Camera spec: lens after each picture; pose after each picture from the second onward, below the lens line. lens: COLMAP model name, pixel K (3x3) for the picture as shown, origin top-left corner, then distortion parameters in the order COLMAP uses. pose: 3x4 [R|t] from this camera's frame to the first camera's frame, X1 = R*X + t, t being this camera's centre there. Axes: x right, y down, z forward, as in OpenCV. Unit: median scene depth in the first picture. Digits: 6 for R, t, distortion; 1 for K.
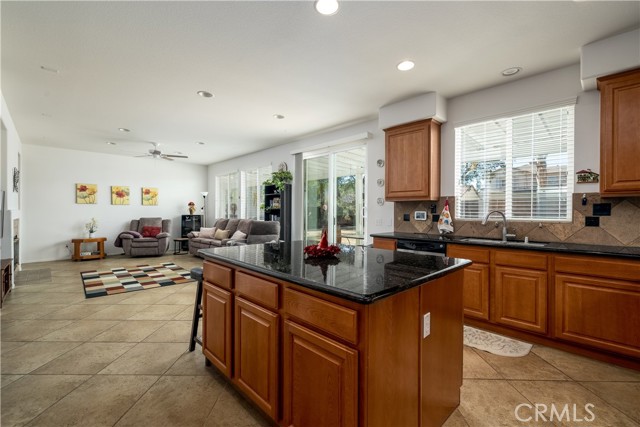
lens RADIAL K [[281.8, 0, 317.9], [0, 281.8, 211.5], [0, 0, 1]] dist [0.004494, -0.001499]
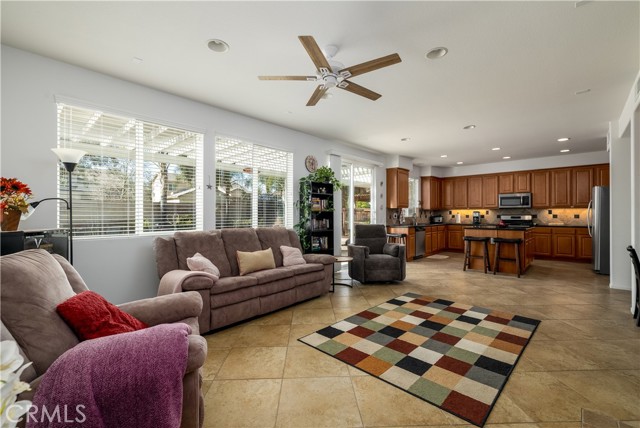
lens RADIAL K [[281.8, 0, 319.9], [0, 281.8, 211.0], [0, 0, 1]] dist [0.004494, -0.001499]
pose [[-0.057169, 0.003165, 0.998359, -1.704934], [-0.001018, 0.999994, -0.003229, -0.012073], [-0.998364, -0.001201, -0.057165, 1.790951]]
